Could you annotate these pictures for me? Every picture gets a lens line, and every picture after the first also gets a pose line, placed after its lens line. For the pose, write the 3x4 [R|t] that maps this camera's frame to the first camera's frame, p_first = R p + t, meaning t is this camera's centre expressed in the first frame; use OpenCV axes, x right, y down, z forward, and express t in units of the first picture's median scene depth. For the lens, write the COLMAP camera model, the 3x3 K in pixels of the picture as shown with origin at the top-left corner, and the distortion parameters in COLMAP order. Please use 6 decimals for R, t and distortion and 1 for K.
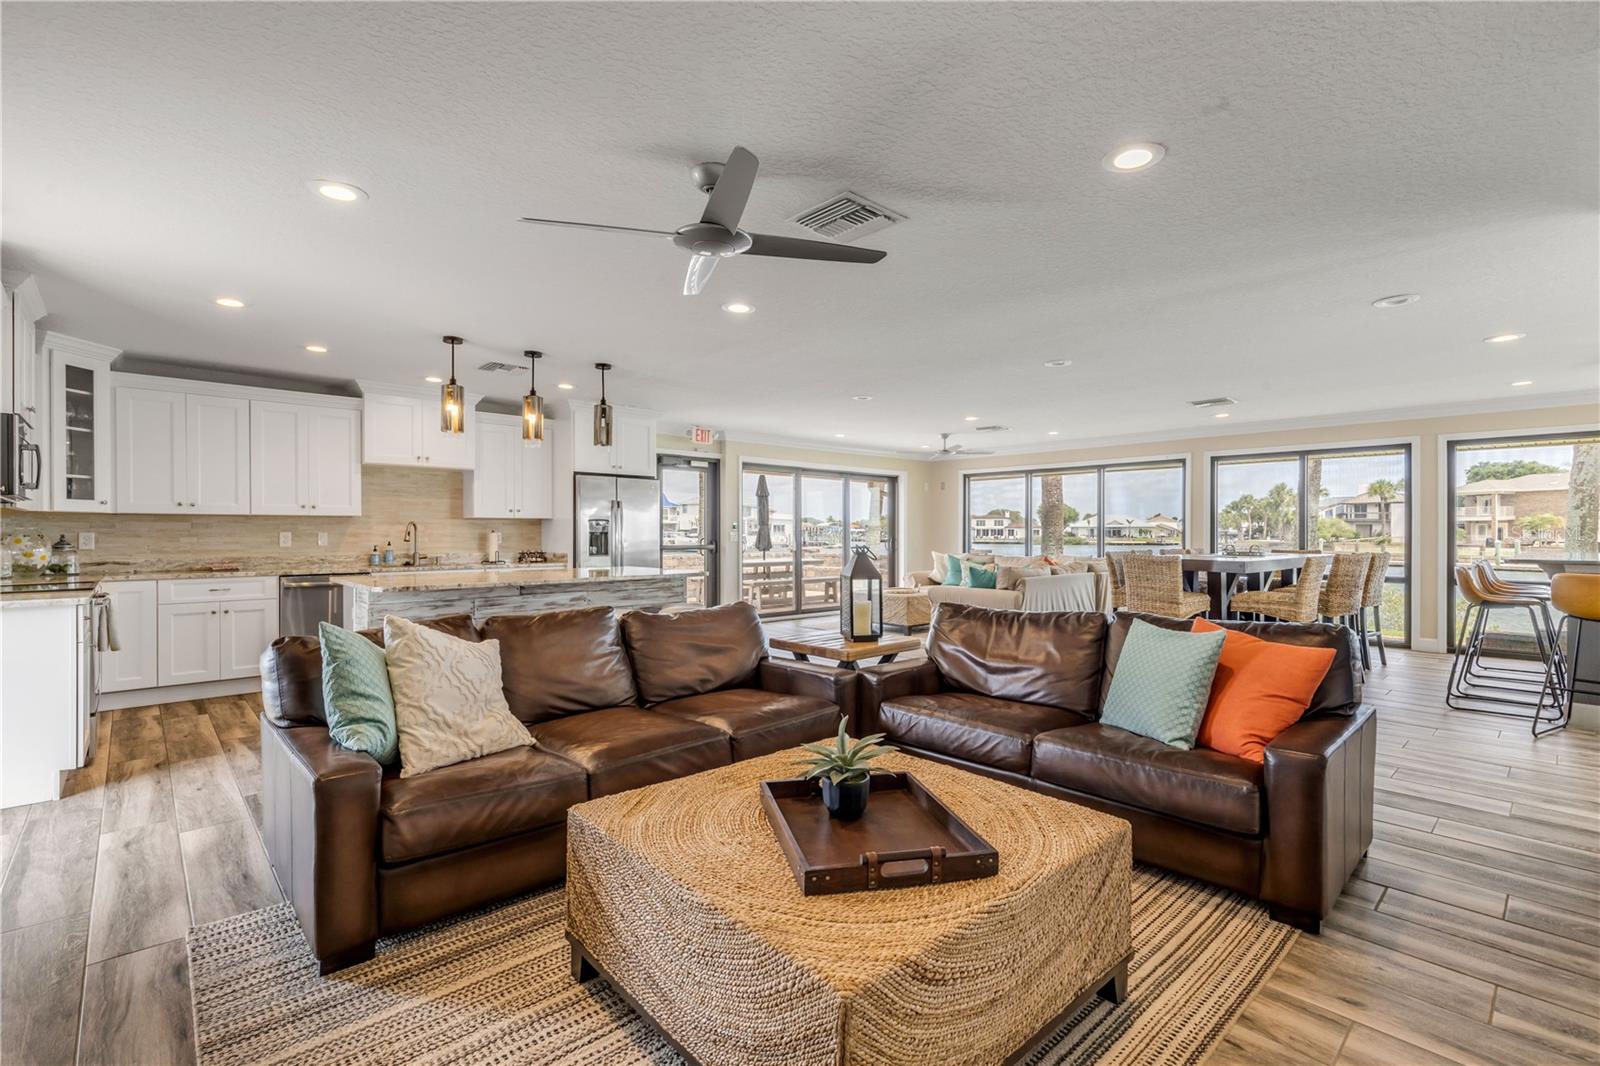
lens RADIAL K [[710.5, 0, 800.0], [0, 710.5, 533.0], [0, 0, 1]] dist [-0.001311, -0.000311]
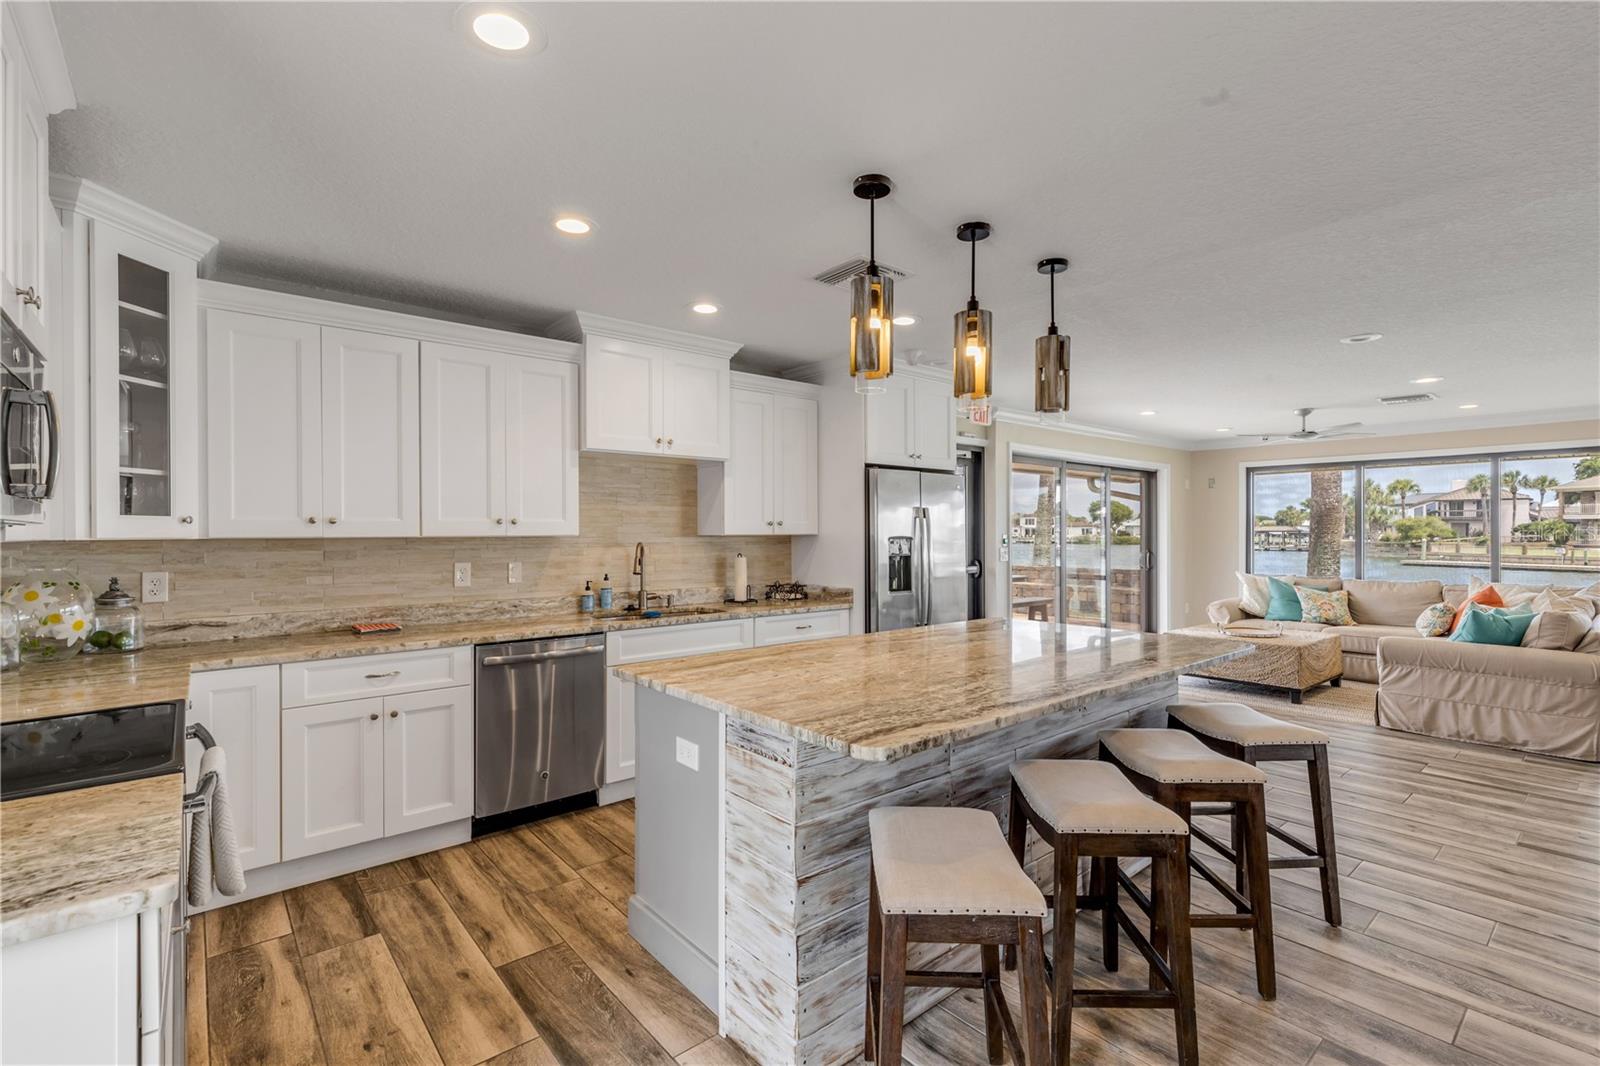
lens RADIAL K [[720.9, 0, 793.3], [0, 720.9, 531.7], [0, 0, 1]] dist [0.000580, -0.000285]
pose [[0.998309, -0.000609, -0.058130, -0.412107], [0.000589, 1.000000, -0.000366, -0.028222], [0.058130, 0.000331, 0.998309, 0.404273]]
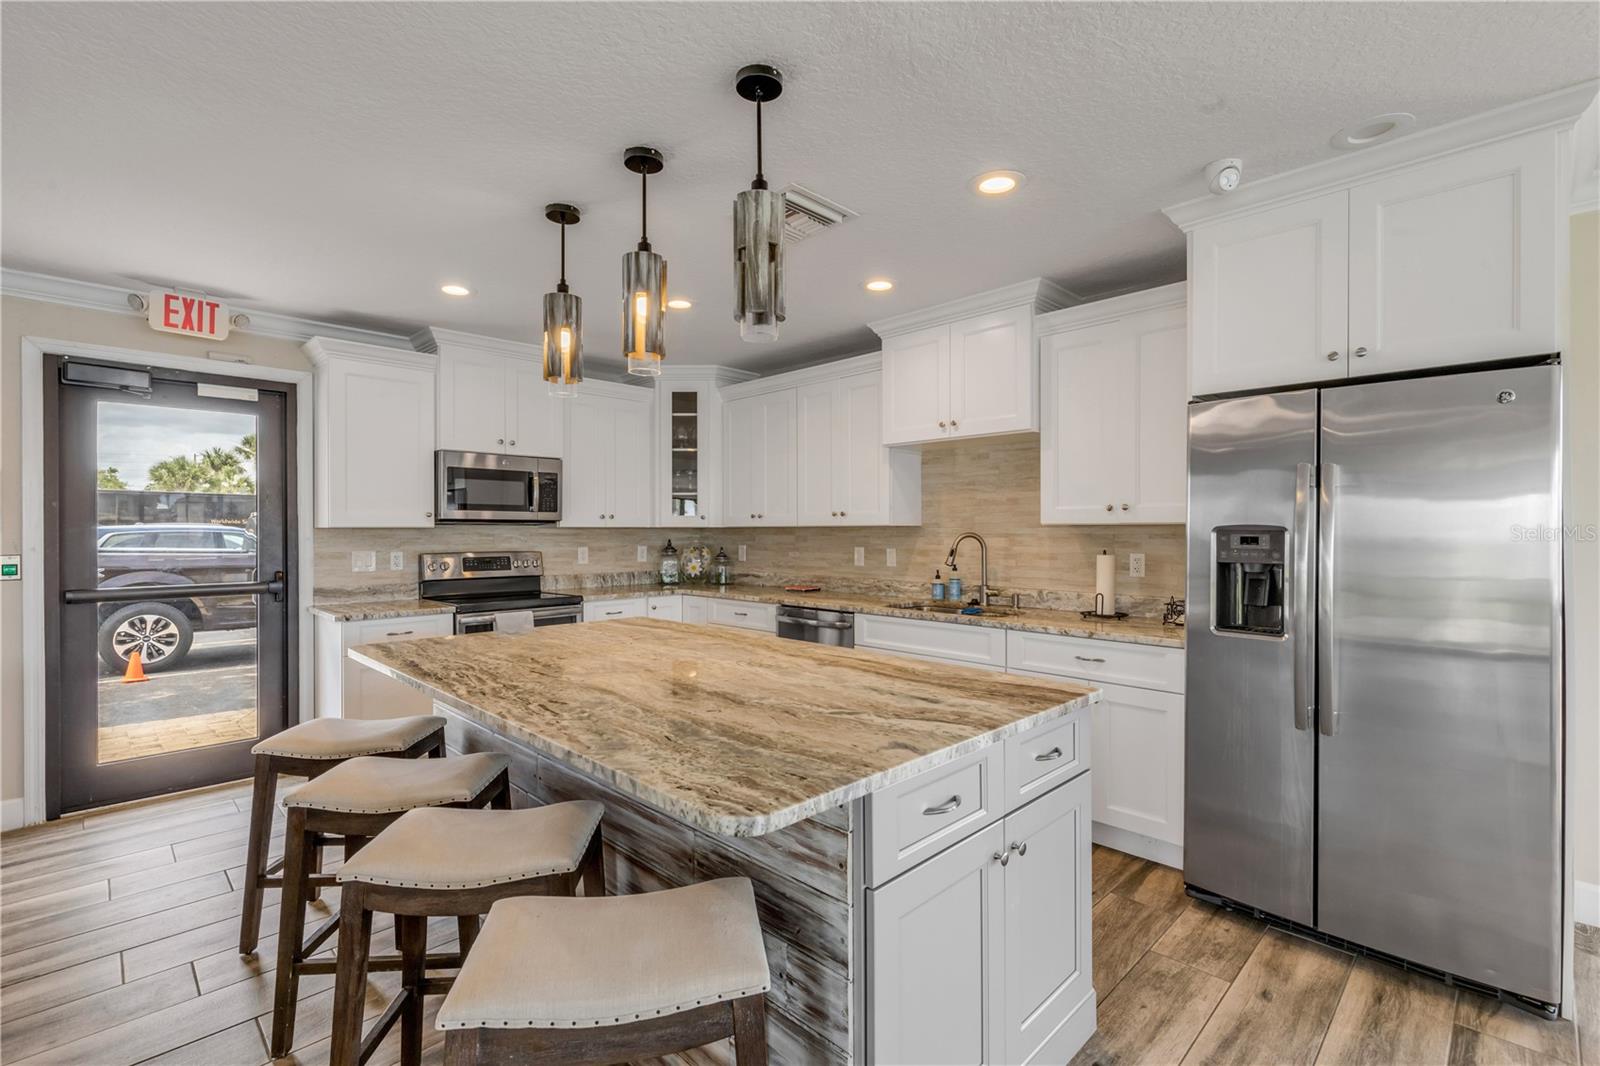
lens RADIAL K [[720.9, 0, 793.3], [0, 720.9, 531.7], [0, 0, 1]] dist [0.000580, -0.000285]
pose [[0.029097, 0.003375, -0.999571, 0.058655], [-0.000644, 0.999994, 0.003357, -0.020977], [0.999576, 0.000546, 0.029099, 0.922818]]
